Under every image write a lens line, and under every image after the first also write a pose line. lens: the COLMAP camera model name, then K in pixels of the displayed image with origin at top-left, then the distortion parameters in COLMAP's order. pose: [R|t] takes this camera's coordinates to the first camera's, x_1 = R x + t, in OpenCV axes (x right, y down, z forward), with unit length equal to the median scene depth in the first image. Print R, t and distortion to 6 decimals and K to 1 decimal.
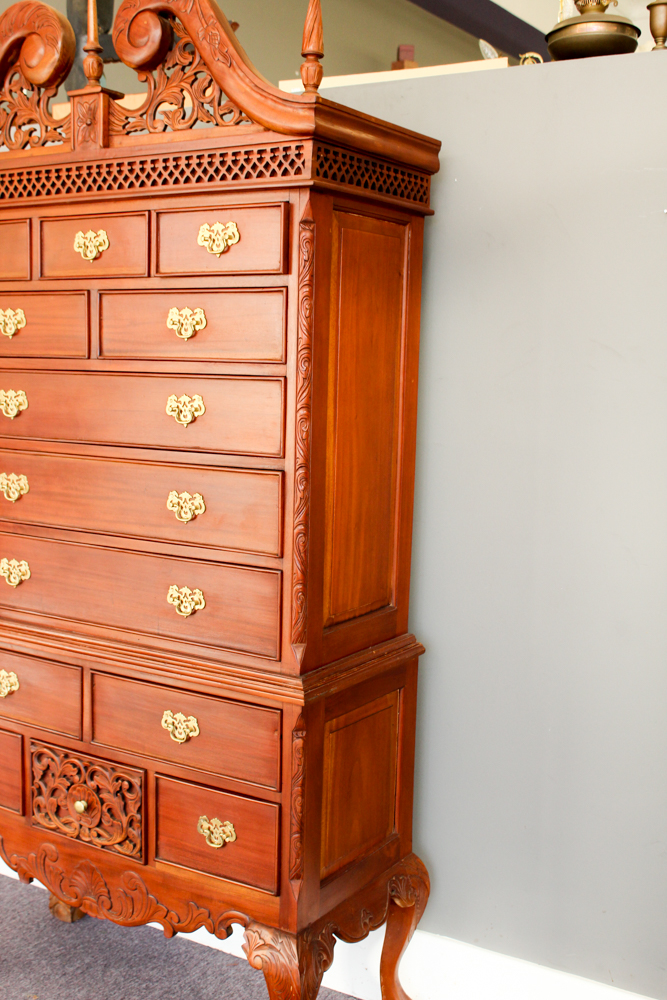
lens RADIAL K [[1178.2, 0, 361.6], [0, 1178.2, 512.7], [0, 0, 1]] dist [-0.075702, 0.000000]
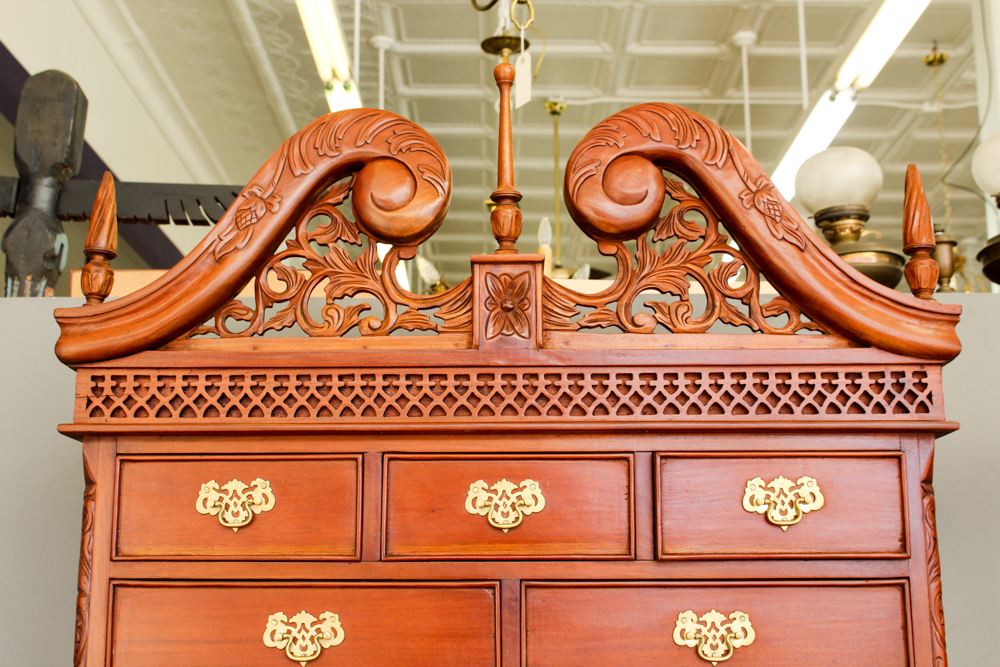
lens RADIAL K [[1422.5, 0, 509.1], [0, 1422.5, 281.2], [0, 0, 1]] dist [-0.046280, 0.000000]
pose [[0.858291, 0.114121, 0.500313, -0.603621], [0.089484, 0.926737, -0.364898, -0.070864], [-0.505301, 0.357958, 0.785198, 0.395023]]
